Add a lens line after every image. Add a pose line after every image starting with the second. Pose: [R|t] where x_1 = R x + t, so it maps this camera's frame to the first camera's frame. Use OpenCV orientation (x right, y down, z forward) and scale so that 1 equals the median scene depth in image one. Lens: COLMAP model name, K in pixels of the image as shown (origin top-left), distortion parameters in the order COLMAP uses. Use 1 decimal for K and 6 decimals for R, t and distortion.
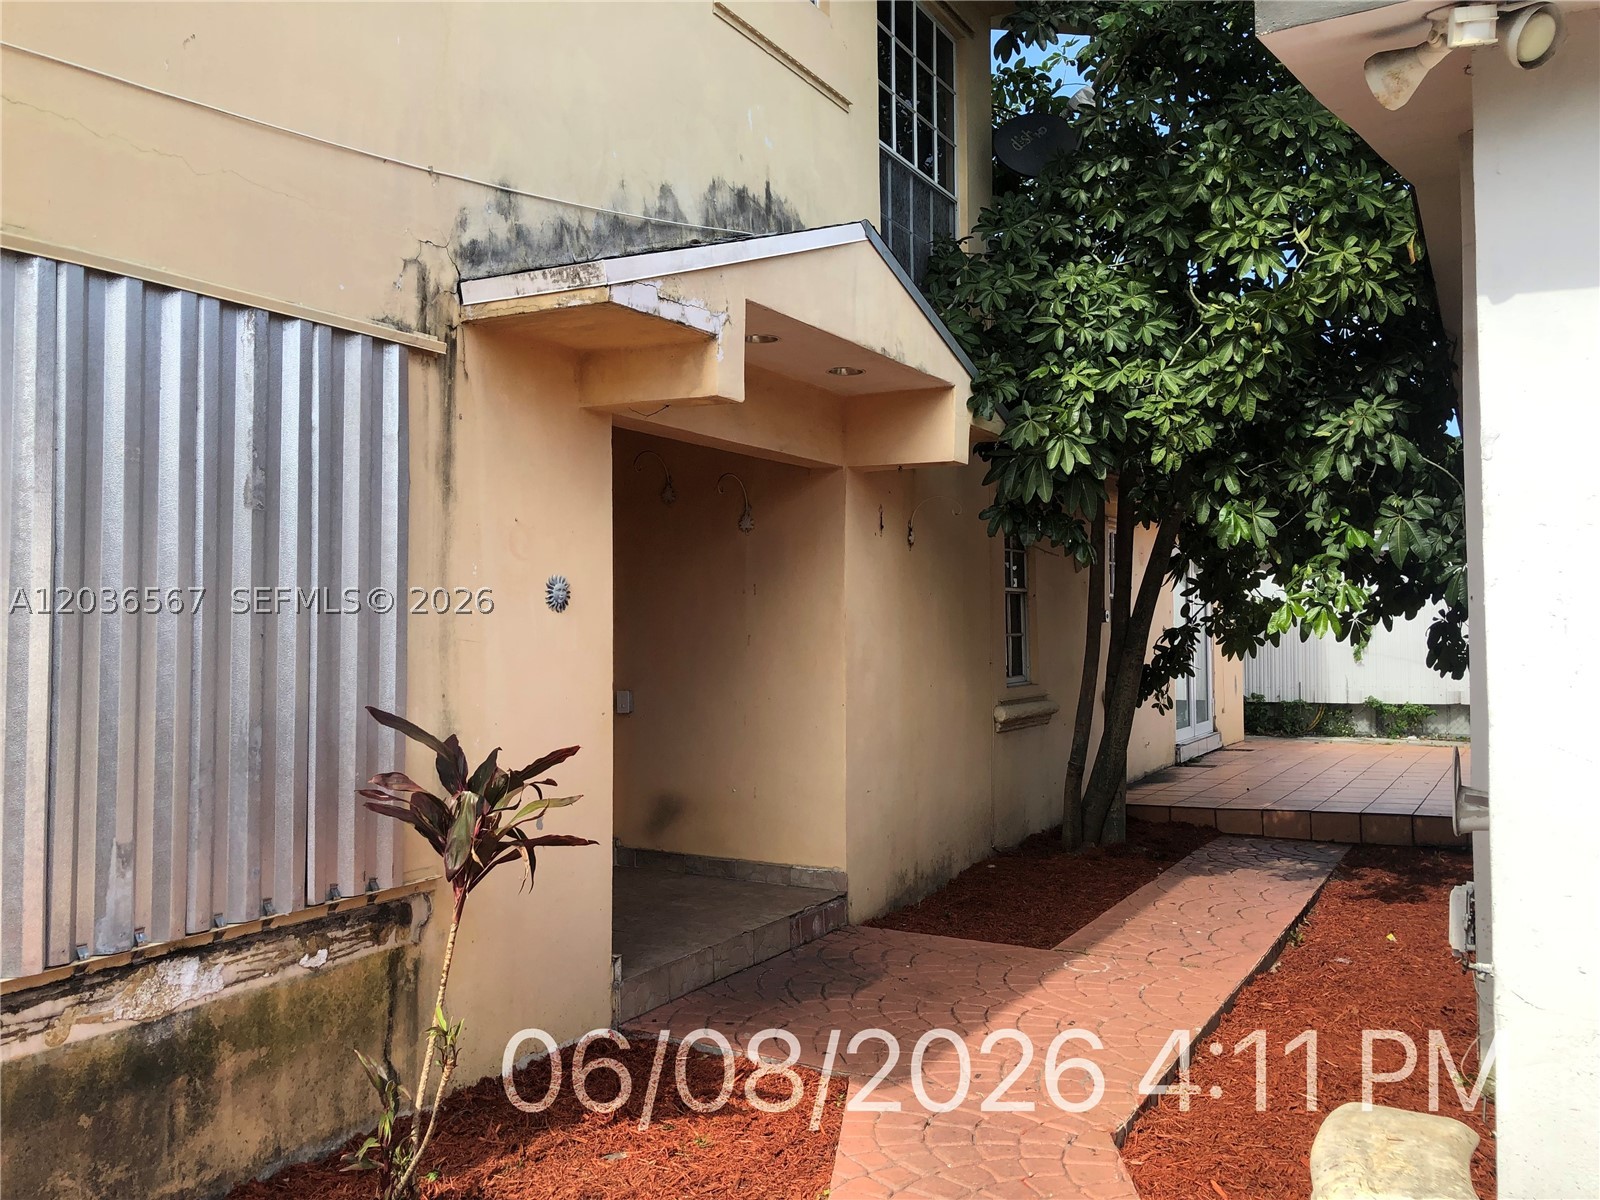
lens RADIAL K [[1324.1, 0, 801.7], [0, 1324.1, 588.1], [0, 0, 1]] dist [0.016004, -0.009757]
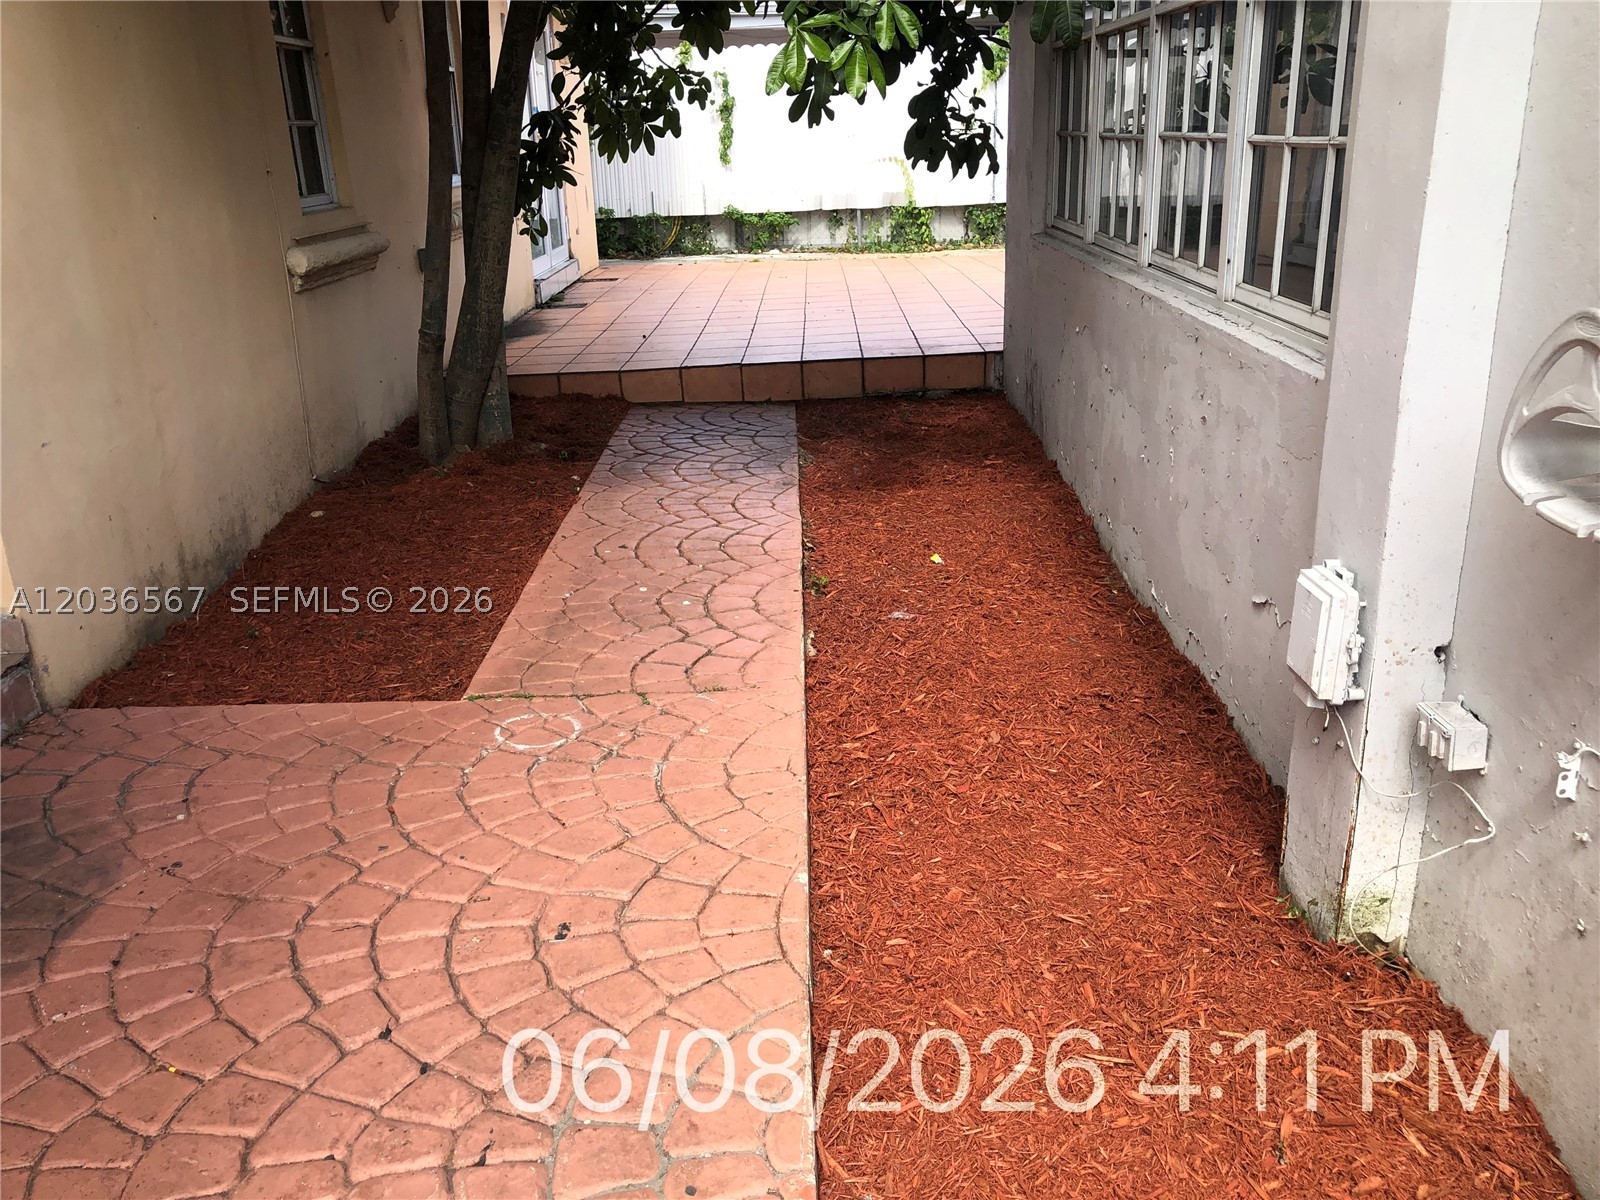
lens RADIAL K [[1324.1, 0, 801.7], [0, 1324.1, 588.1], [0, 0, 1]] dist [0.016004, -0.009757]
pose [[0.872202, -0.177325, 0.455873, 0.045269], [0.008700, 0.937452, 0.348005, 0.025049], [-0.489069, -0.299565, 0.819190, 0.324733]]
